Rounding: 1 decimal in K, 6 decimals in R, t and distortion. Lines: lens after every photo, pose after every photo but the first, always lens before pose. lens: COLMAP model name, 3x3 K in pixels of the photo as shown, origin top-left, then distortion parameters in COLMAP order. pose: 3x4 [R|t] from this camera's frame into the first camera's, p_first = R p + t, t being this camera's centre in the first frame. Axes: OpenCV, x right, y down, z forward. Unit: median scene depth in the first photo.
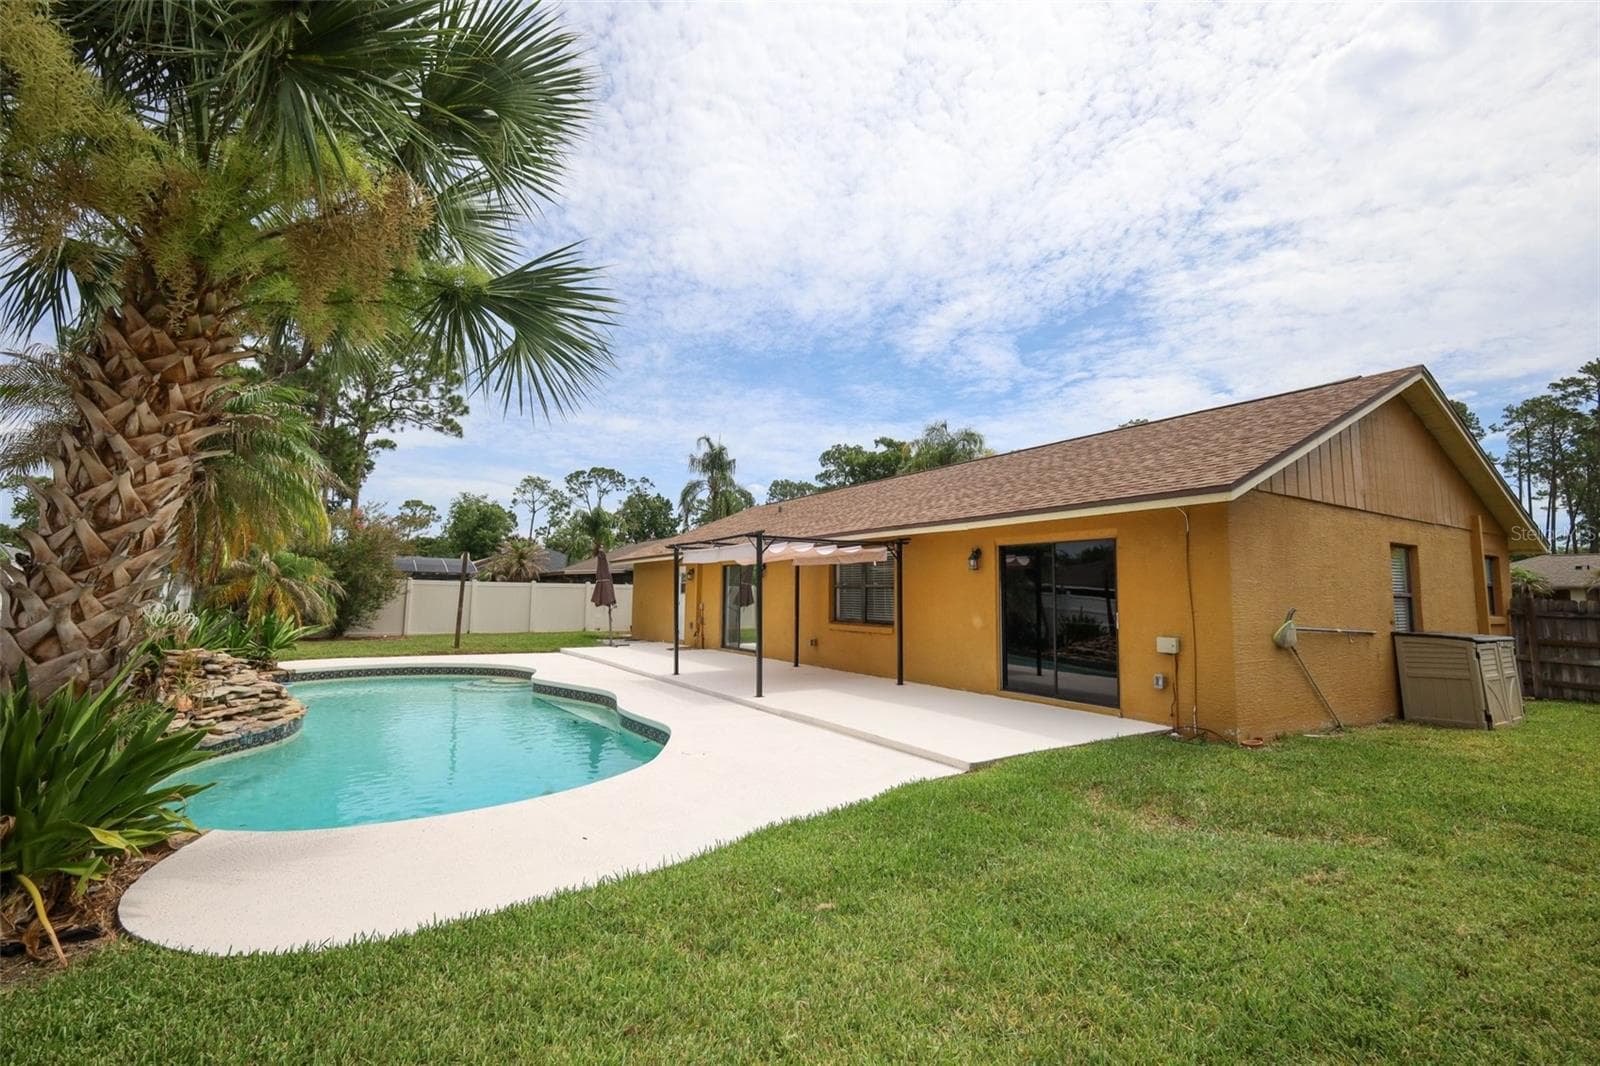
lens RADIAL K [[717.5, 0, 798.3], [0, 717.5, 531.8], [0, 0, 1]] dist [0.002403, 0.000078]
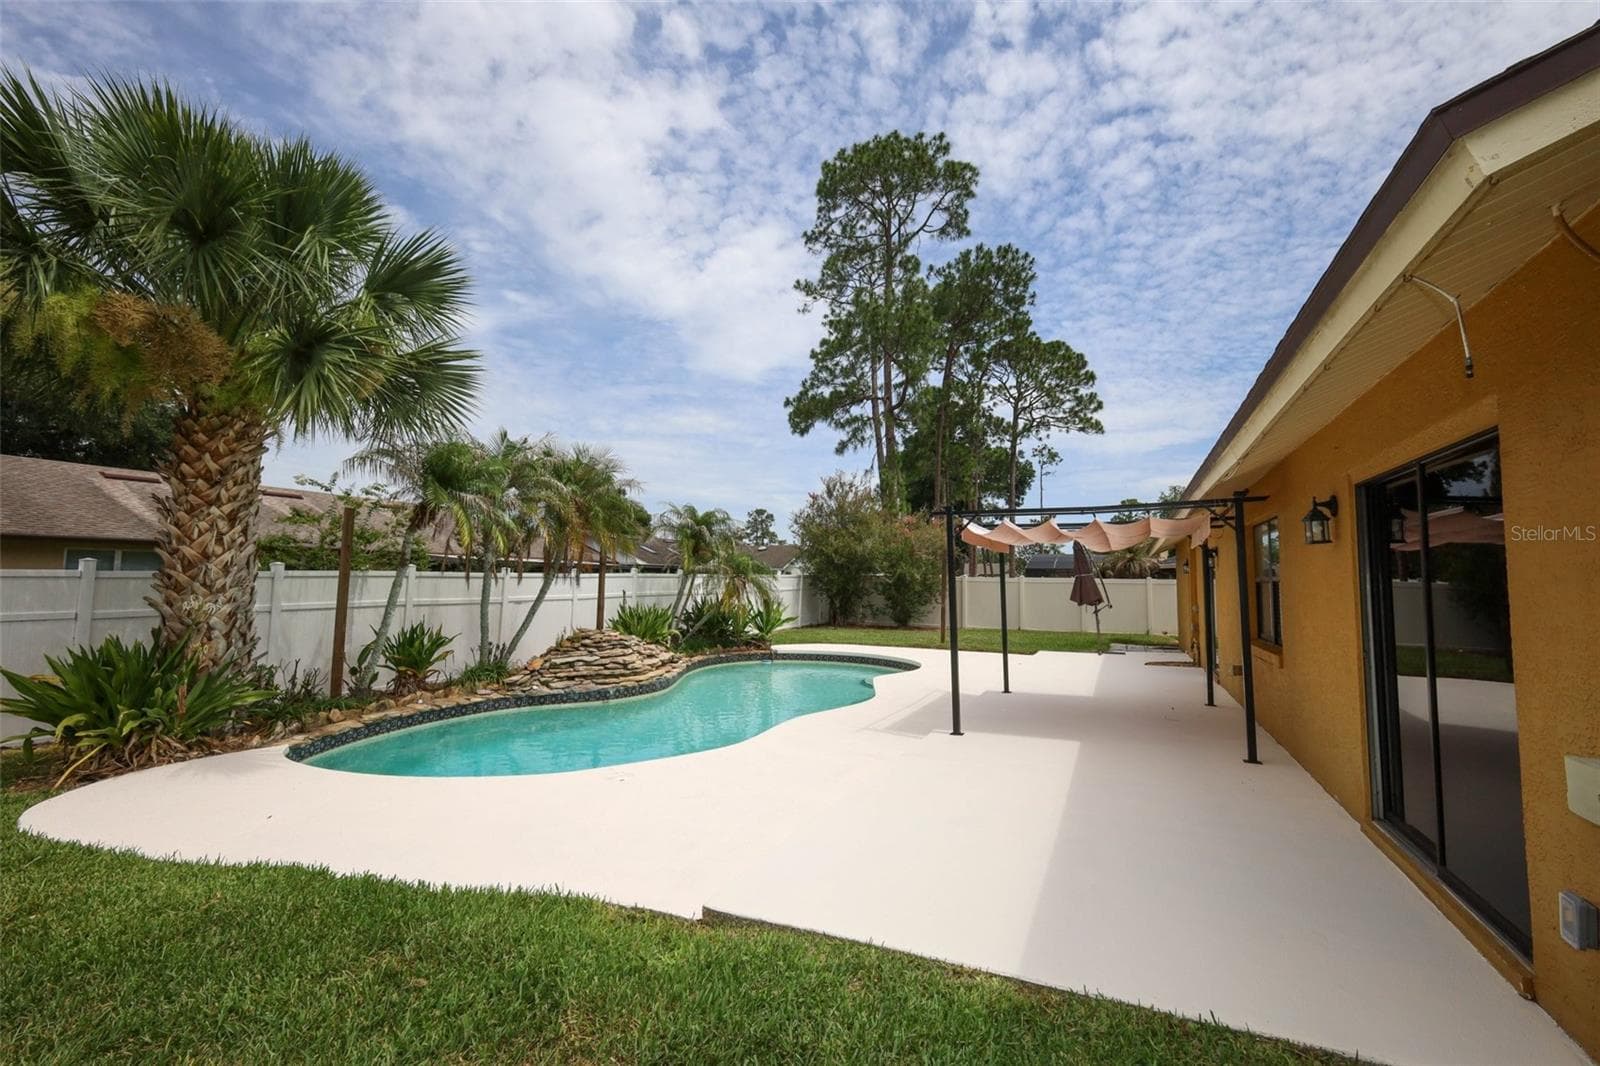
lens RADIAL K [[717.5, 0, 798.3], [0, 717.5, 531.8], [0, 0, 1]] dist [0.002403, 0.000078]
pose [[0.599517, -0.056768, -0.798346, 0.211912], [0.058969, 0.997903, -0.026675, 0.018771], [0.798186, -0.031086, 0.601608, 0.210921]]
